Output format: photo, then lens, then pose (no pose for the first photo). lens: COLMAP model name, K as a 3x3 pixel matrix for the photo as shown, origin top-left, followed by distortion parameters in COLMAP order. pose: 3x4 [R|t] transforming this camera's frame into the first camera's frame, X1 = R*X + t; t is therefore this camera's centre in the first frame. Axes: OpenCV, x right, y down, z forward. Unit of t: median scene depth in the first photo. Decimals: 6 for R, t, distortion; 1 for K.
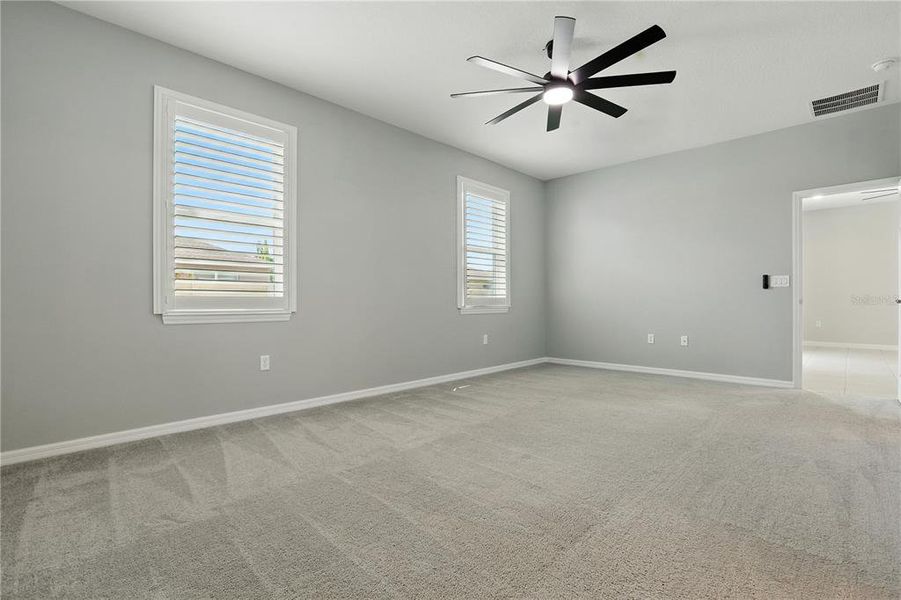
lens RADIAL K [[423.8, 0, 466.4], [0, 423.8, 298.0], [0, 0, 1]] dist [-0.040069, 0.016636]
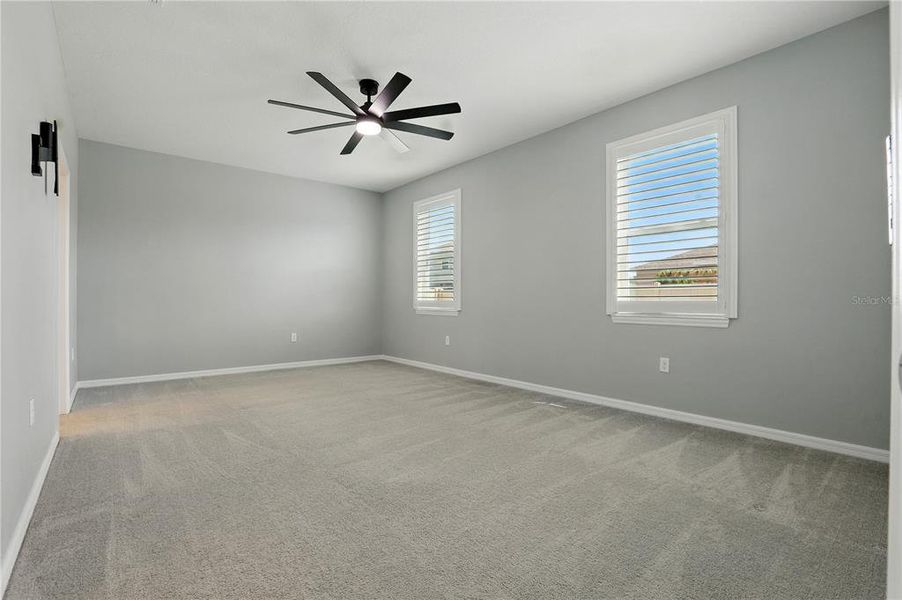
lens RADIAL K [[424.3, 0, 466.9], [0, 424.3, 298.0], [0, 0, 1]] dist [-0.040069, 0.016636]
pose [[-0.094010, -0.011724, -0.995502, 0.996694], [-0.002066, 0.999931, -0.011581, 0.004822], [0.995569, 0.000968, -0.094028, 1.048375]]
